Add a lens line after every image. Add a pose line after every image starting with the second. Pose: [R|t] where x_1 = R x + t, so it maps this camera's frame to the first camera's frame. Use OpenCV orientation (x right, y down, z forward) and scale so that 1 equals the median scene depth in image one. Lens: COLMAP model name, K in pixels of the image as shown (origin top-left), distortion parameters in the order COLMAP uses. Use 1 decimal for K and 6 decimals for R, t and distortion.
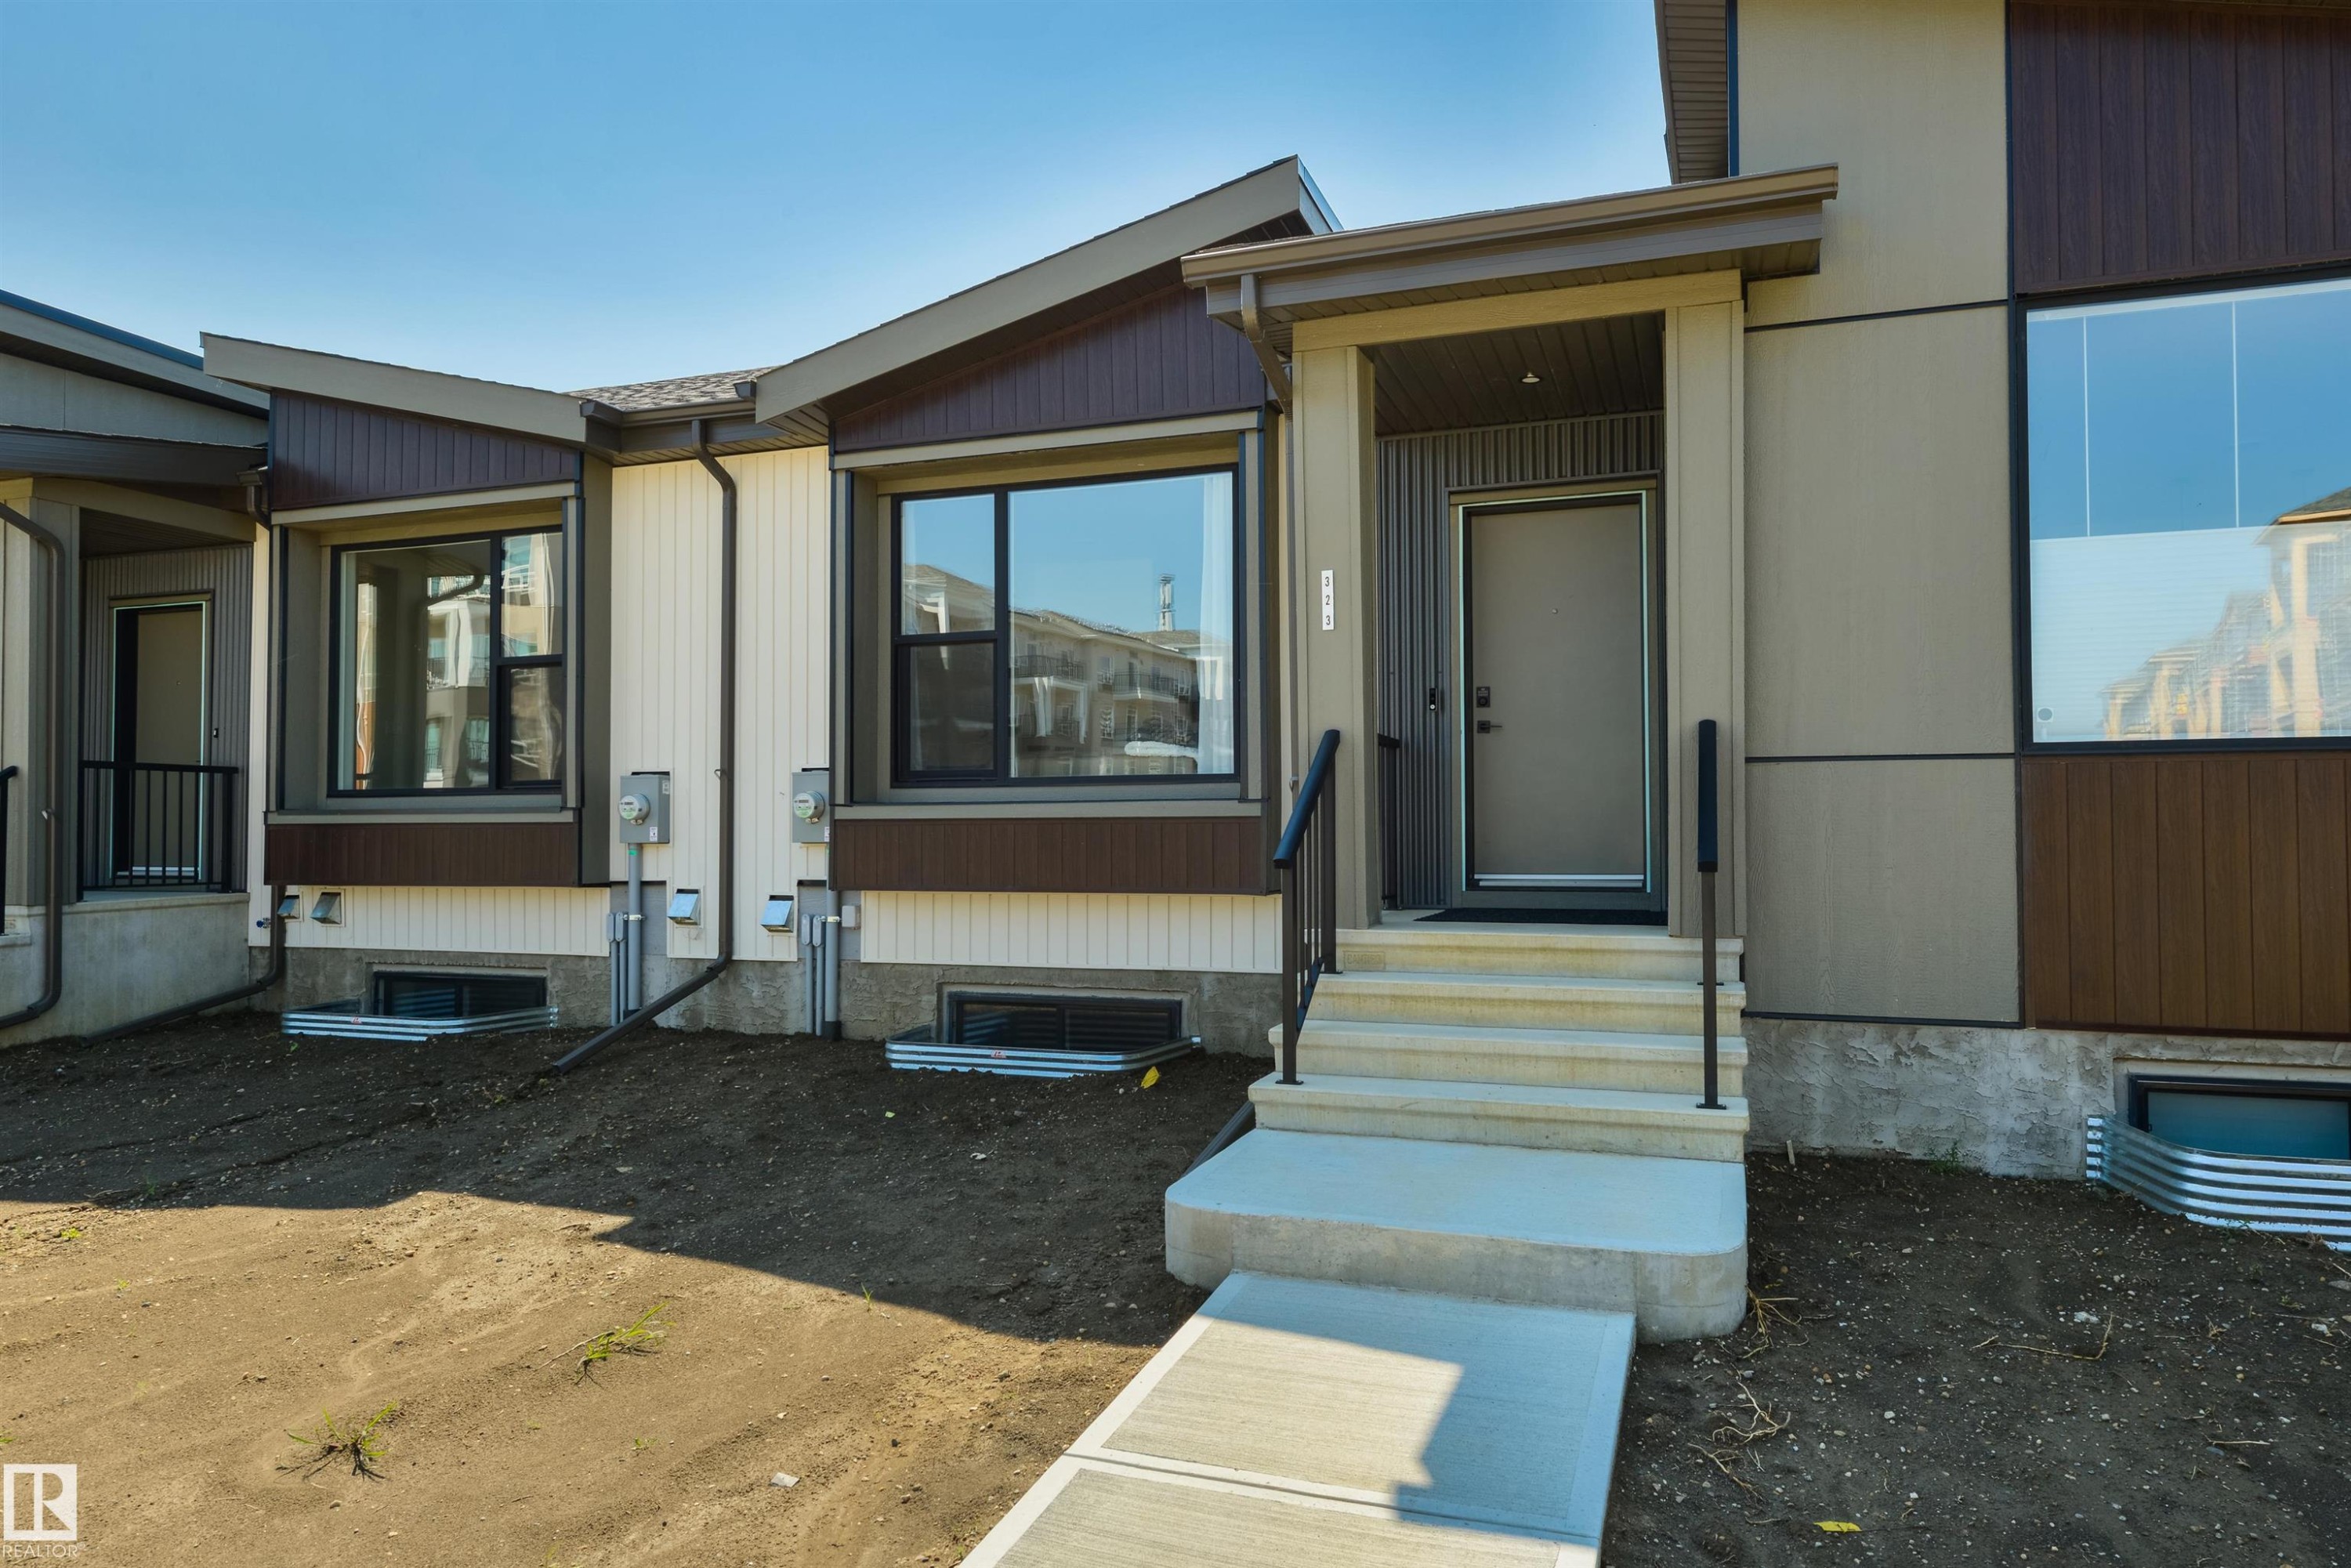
lens RADIAL K [[1605.1, 0, 1129.8], [0, 1605.1, 789.7], [0, 0, 1]] dist [0.000690, 0.004424]
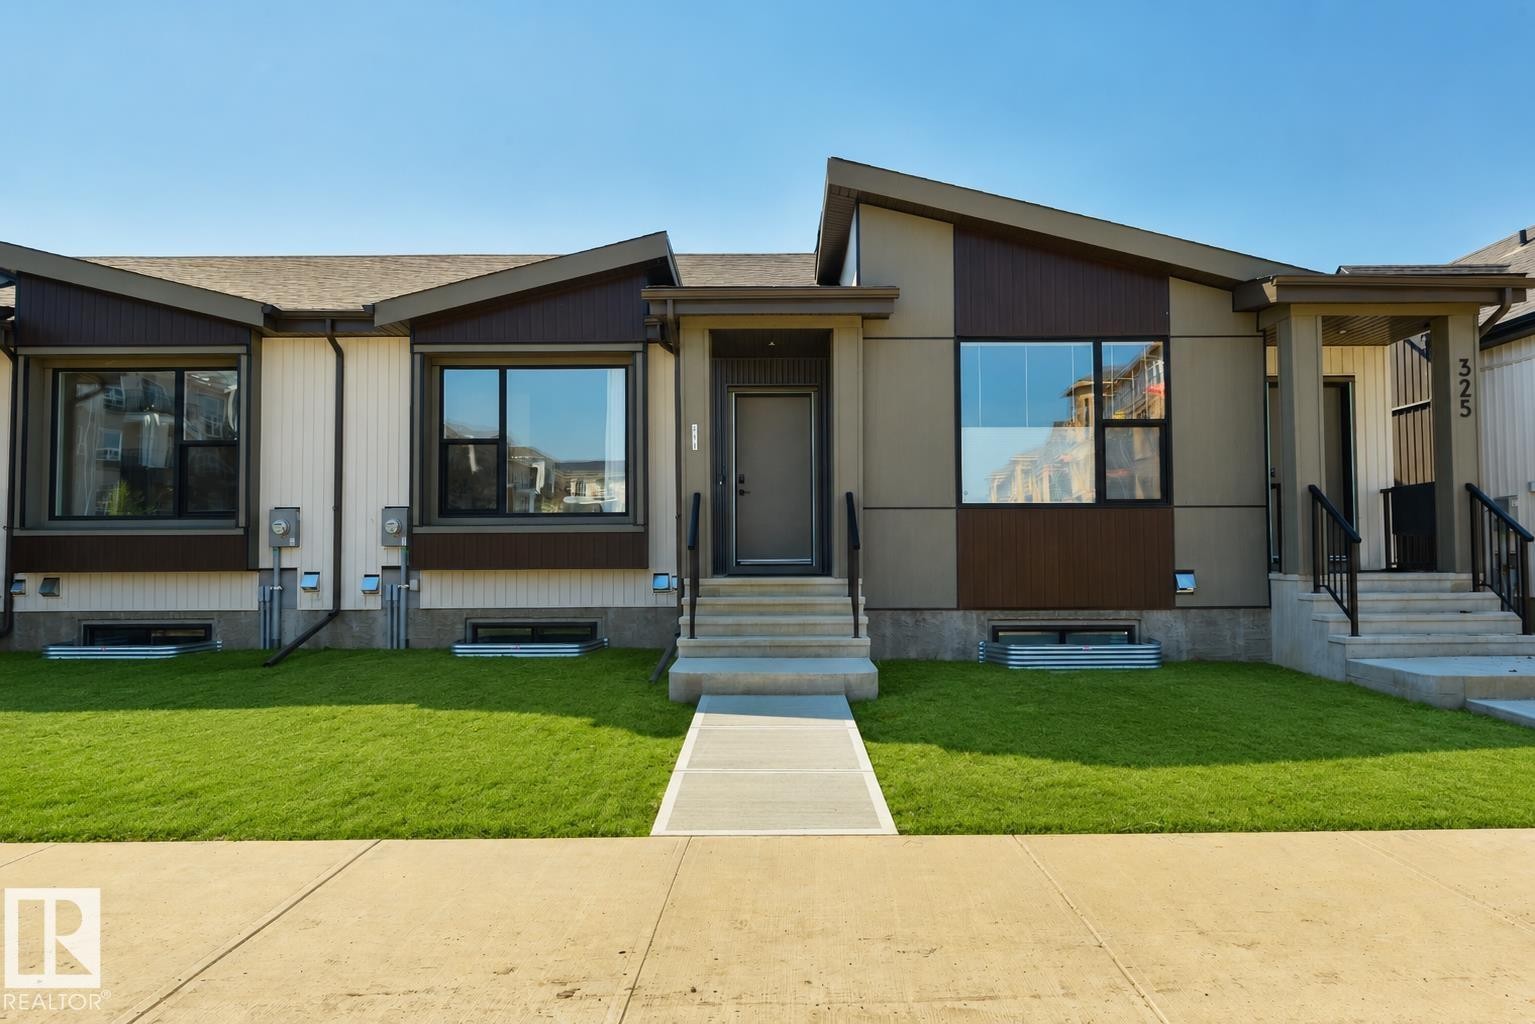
lens RADIAL K [[1195.3, 0, 773.8], [0, 1195.3, 509.4], [0, 0, 1]] dist [0.009504, -0.010432]
pose [[0.933884, 0.015480, 0.357240, -0.288679], [-0.007801, 0.999707, -0.022925, 0.018811], [-0.357490, 0.018623, 0.933731, -0.488176]]
